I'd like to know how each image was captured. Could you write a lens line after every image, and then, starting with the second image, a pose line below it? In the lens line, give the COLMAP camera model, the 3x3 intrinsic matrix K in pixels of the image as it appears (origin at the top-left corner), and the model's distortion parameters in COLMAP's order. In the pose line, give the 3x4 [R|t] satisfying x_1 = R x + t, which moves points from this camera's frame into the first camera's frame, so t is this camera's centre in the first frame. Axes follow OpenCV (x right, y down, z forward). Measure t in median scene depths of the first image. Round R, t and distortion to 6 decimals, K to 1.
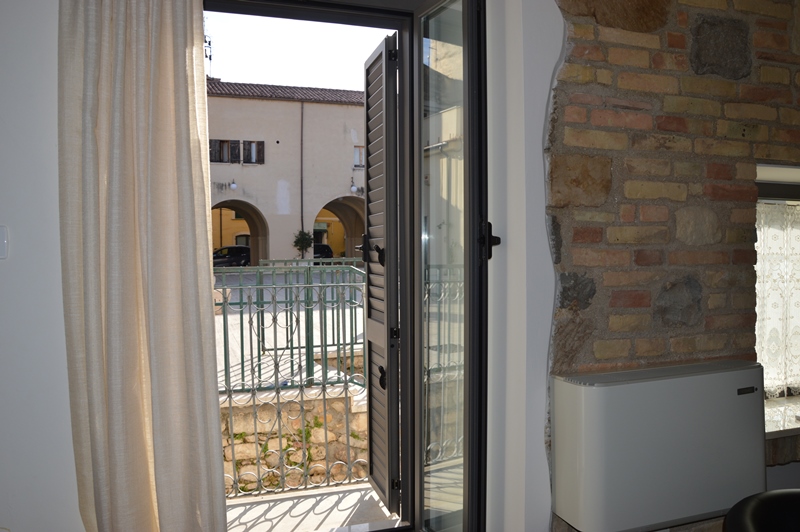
lens RADIAL K [[648.9, 0, 403.1], [0, 648.9, 263.6], [0, 0, 1]] dist [-0.152454, 0.129215]
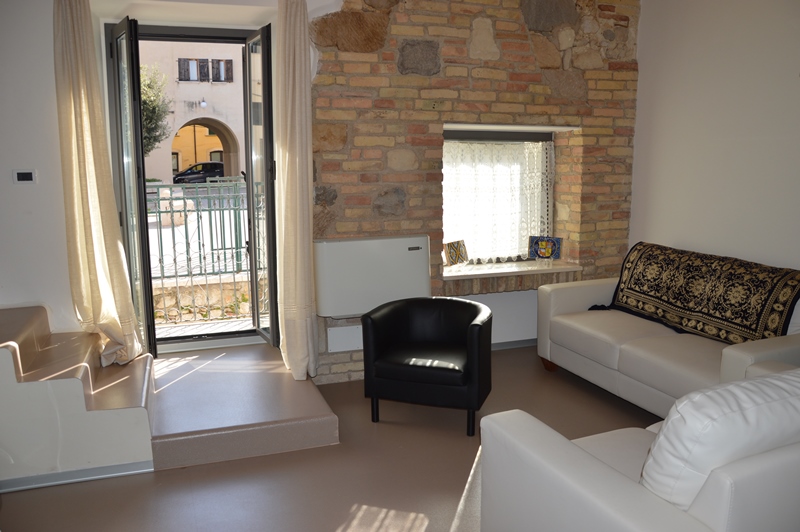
lens RADIAL K [[648.9, 0, 396.3], [0, 648.9, 267.0], [0, 0, 1]] dist [-0.152454, 0.129215]
pose [[0.999837, -0.005413, 0.017253, 0.404727], [0.002995, 0.990535, 0.137229, -0.010609], [-0.017832, -0.137155, 0.990389, -0.845314]]
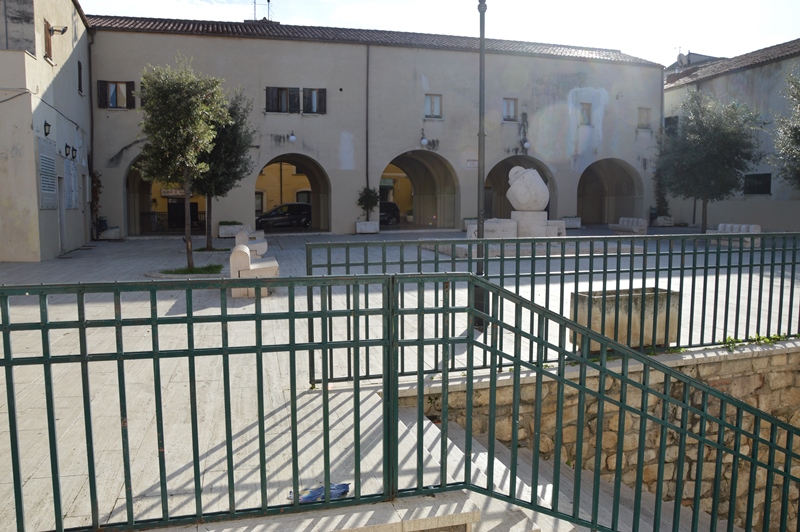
lens RADIAL K [[648.9, 0, 408.7], [0, 648.9, 271.6], [0, 0, 1]] dist [-0.152454, 0.129215]
pose [[0.996150, 0.018086, -0.085784, -0.279978], [-0.011176, 0.996703, 0.080361, -0.110722], [0.086954, -0.079093, 0.993068, 1.420645]]
